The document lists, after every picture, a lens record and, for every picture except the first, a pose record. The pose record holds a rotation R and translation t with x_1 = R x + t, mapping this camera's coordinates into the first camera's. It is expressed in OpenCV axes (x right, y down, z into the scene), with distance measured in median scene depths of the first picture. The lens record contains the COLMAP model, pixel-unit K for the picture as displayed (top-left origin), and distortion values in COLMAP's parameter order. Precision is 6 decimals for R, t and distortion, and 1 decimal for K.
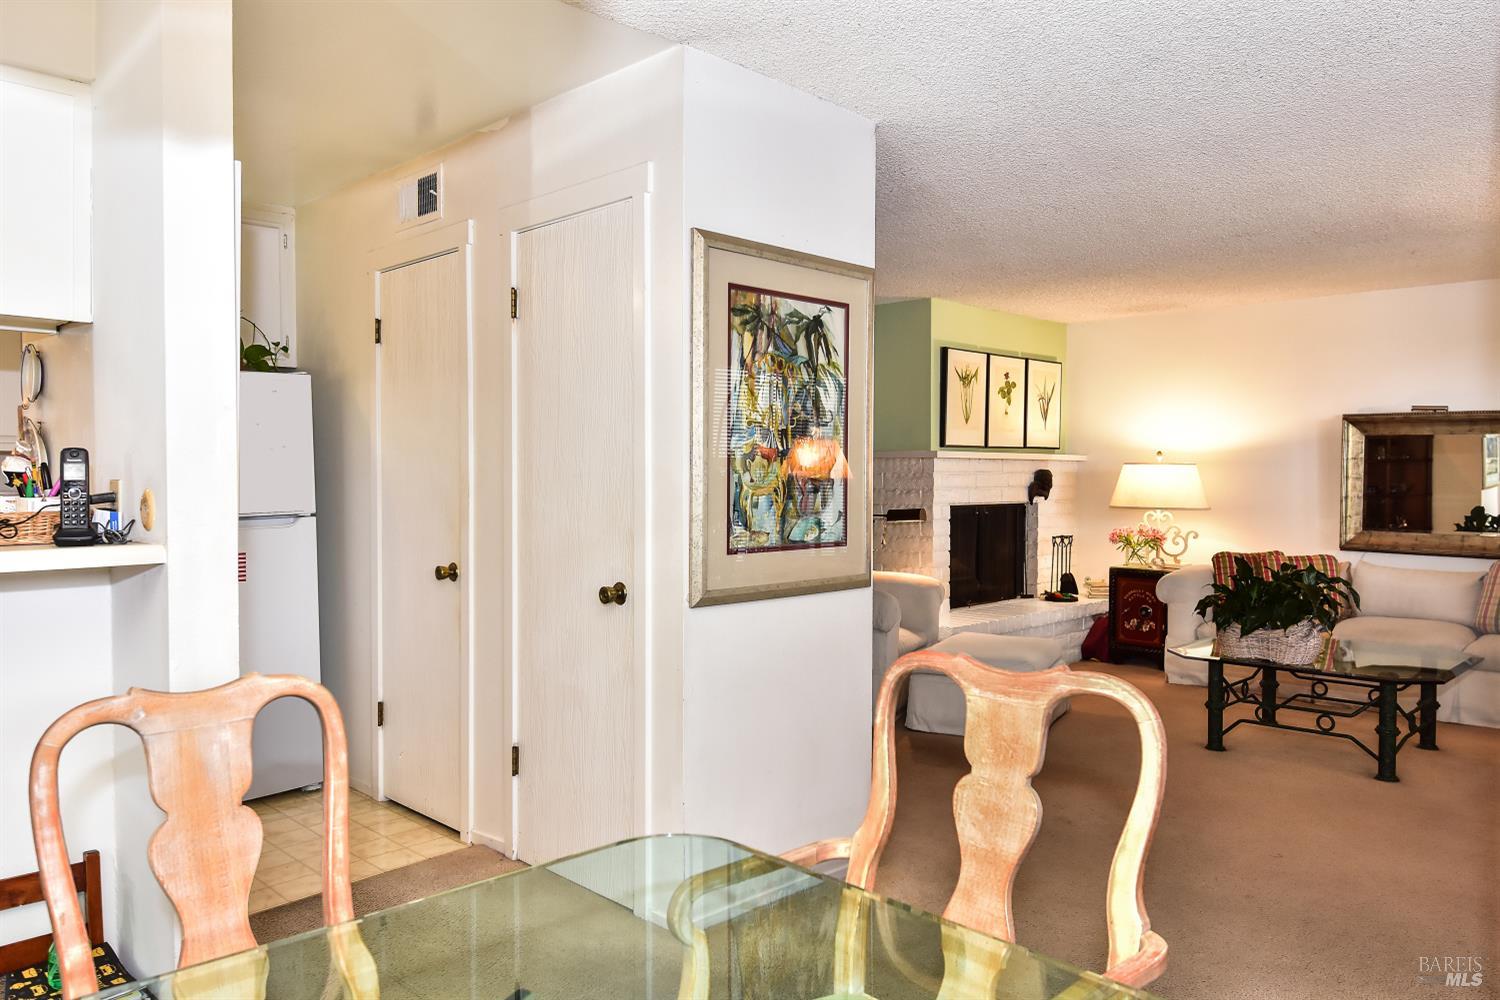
lens RADIAL K [[1102.9, 0, 737.4], [0, 1102.9, 501.5], [0, 0, 1]] dist [0.030413, -0.035171]
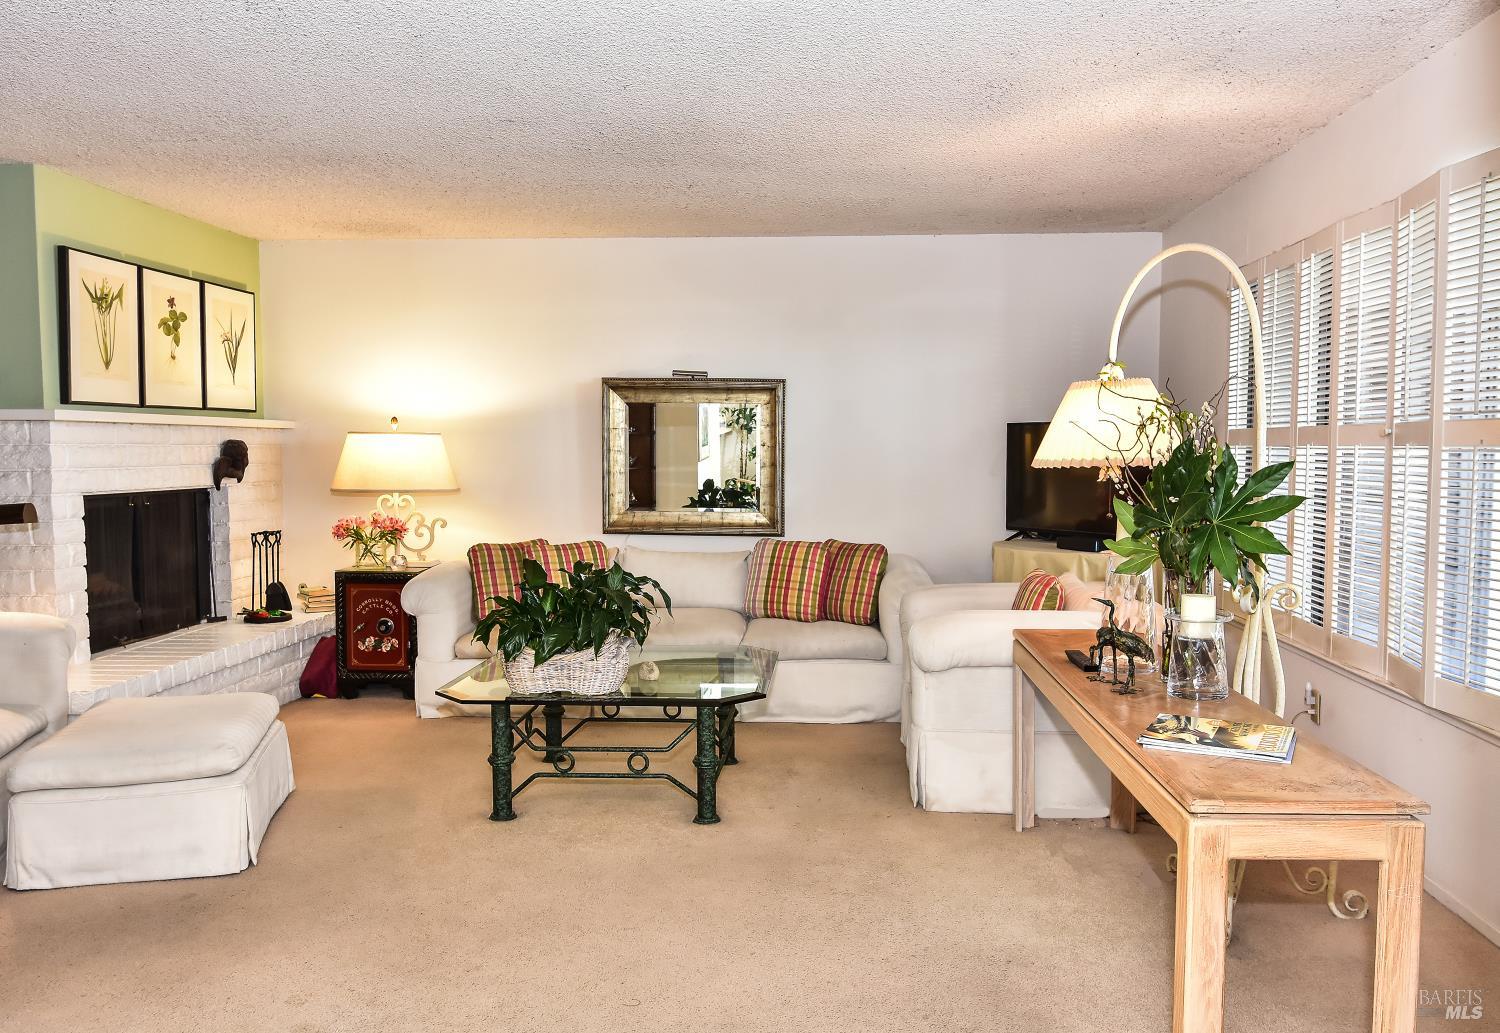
lens RADIAL K [[1146.6, 0, 813.2], [0, 1146.6, 526.5], [0, 0, 1]] dist [0.005161, -0.029615]
pose [[0.736704, -0.046735, 0.674598, 0.055684], [0.017207, 0.998581, 0.050389, -0.004427], [-0.675996, -0.025514, 0.736463, 0.220887]]
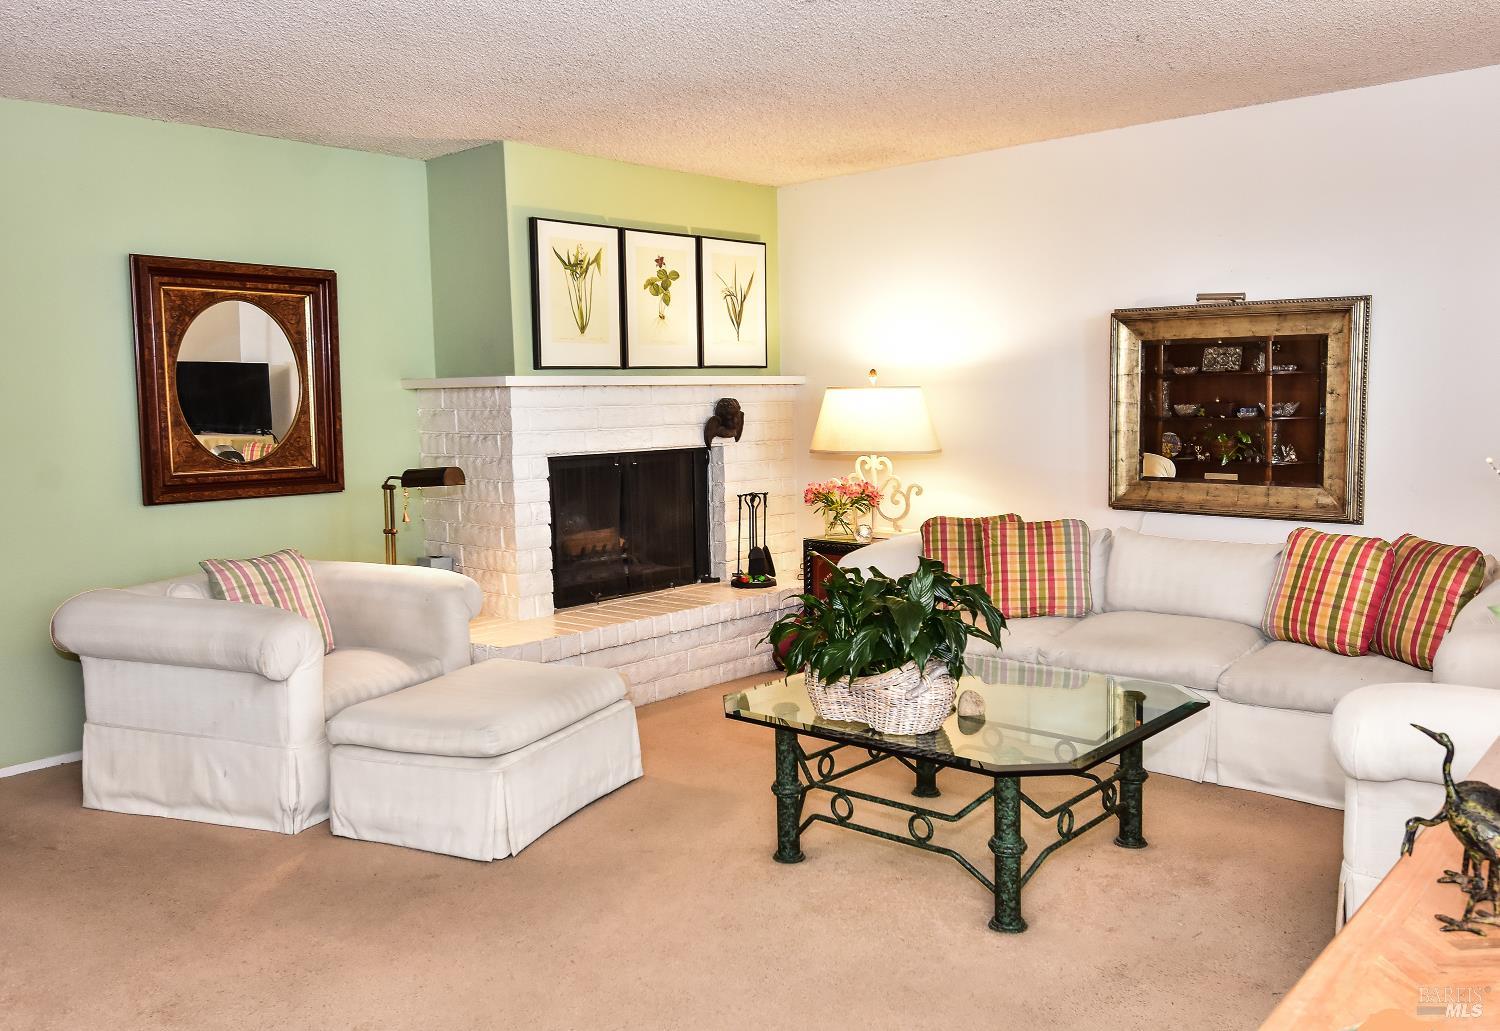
lens RADIAL K [[1233.1, 0, 753.7], [0, 1233.1, 517.5], [0, 0, 1]] dist [0.011816, -0.005685]
pose [[0.998916, -0.025193, 0.039133, 0.287187], [0.022253, 0.997023, 0.073825, -0.012179], [-0.040876, -0.072874, 0.996503, 0.243242]]
